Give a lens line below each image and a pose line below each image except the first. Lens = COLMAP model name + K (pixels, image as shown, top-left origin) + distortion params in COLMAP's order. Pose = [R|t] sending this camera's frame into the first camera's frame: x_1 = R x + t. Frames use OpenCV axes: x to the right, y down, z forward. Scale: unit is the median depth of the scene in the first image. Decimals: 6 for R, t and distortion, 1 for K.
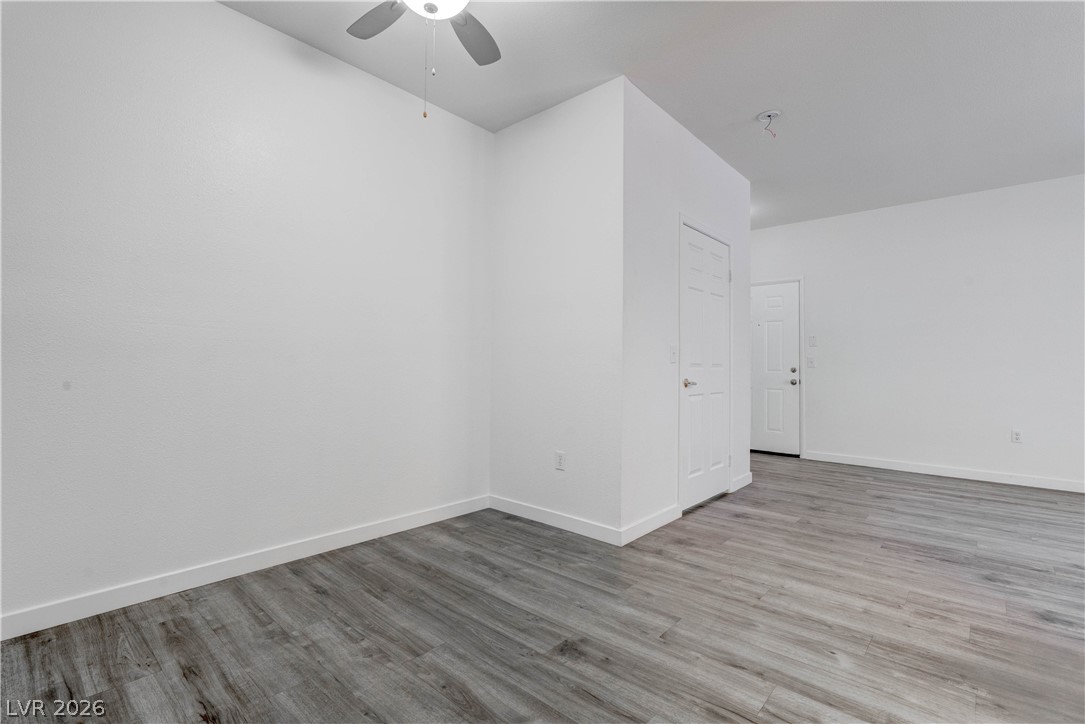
lens RADIAL K [[493.8, 0, 537.8], [0, 493.8, 359.9], [0, 0, 1]] dist [-0.010895, 0.001316]
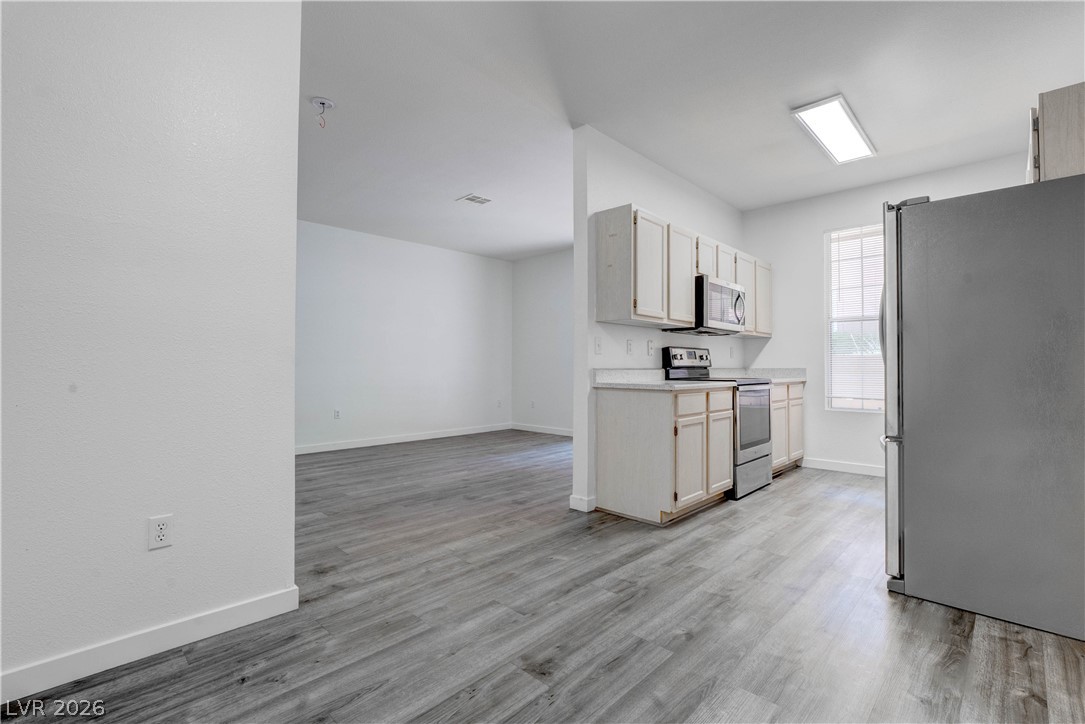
lens RADIAL K [[493.8, 0, 537.8], [0, 493.8, 359.9], [0, 0, 1]] dist [-0.010895, 0.001316]
pose [[0.039714, 0.003885, 0.999204, -0.680547], [-0.016874, 0.999852, -0.003217, 0.006326], [-0.999069, -0.016732, 0.039774, 0.768148]]
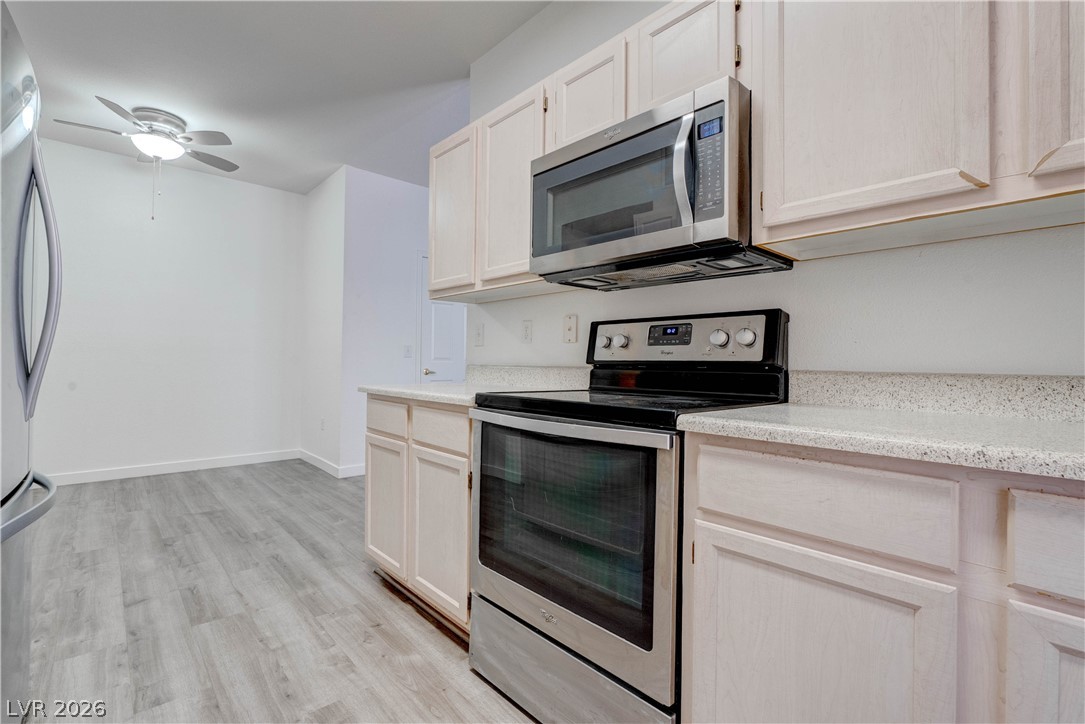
lens RADIAL K [[487.9, 0, 537.7], [0, 487.9, 360.3], [0, 0, 1]] dist [-0.009444, 0.000797]
pose [[0.994671, -0.000038, -0.103096, 1.153986], [0.001014, 0.999955, 0.009419, 0.002539], [0.103091, -0.009474, 0.994627, -0.524049]]
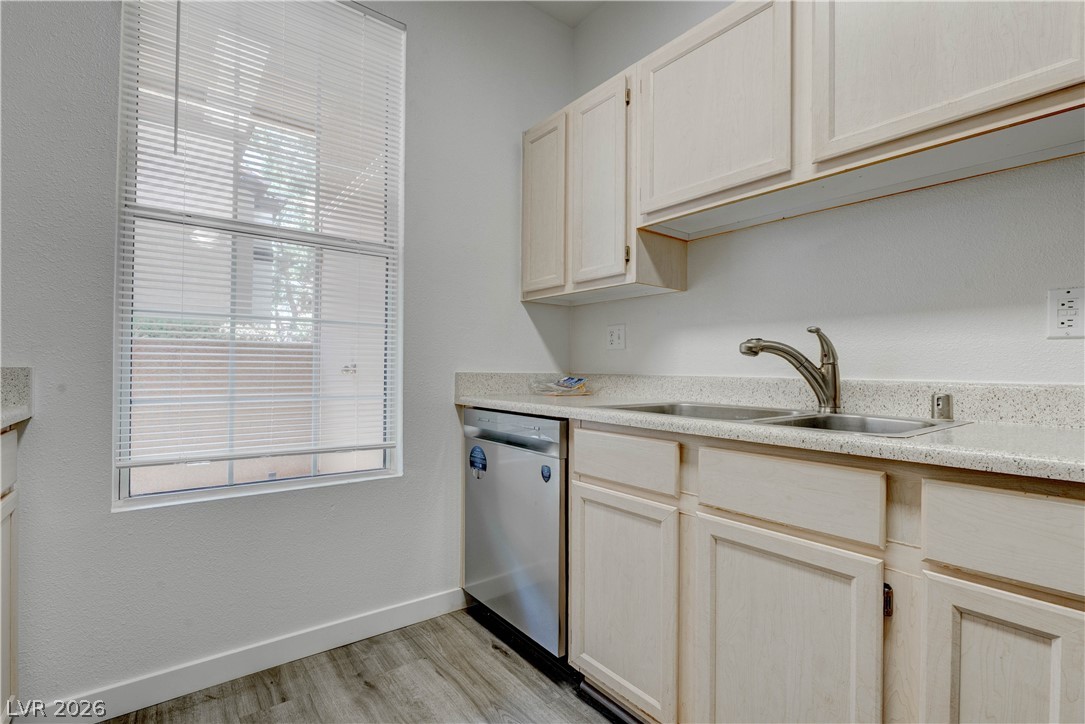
lens RADIAL K [[487.2, 0, 521.0], [0, 487.2, 370.8], [0, 0, 1]] dist [-0.014261, 0.000163]
pose [[-0.981286, -0.021651, 0.191333, 0.889063], [-0.023855, 0.999673, -0.009223, 0.009250], [-0.191071, -0.013615, -0.981482, 0.100445]]
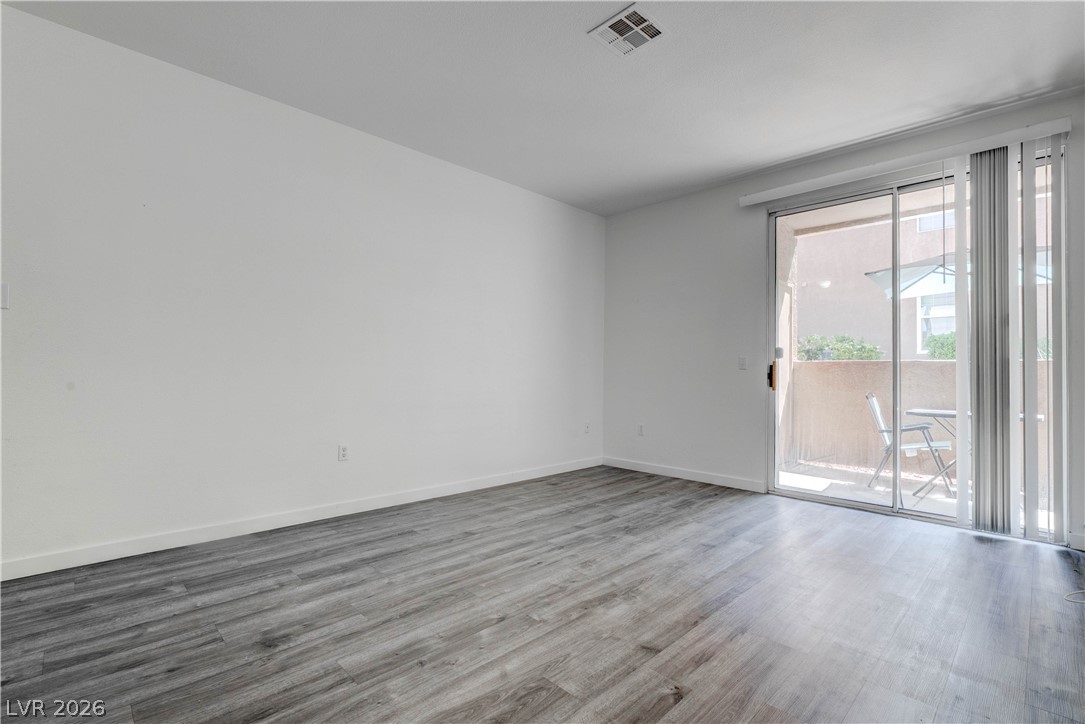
lens RADIAL K [[503.0, 0, 542.5], [0, 503.0, 362.0], [0, 0, 1]] dist [-0.006735, 0.000735]
pose [[0.060192, 0.004456, 0.998177, 0.428264], [-0.027844, 0.999608, -0.002783, 0.023907], [-0.997798, -0.027625, 0.060293, 1.263434]]
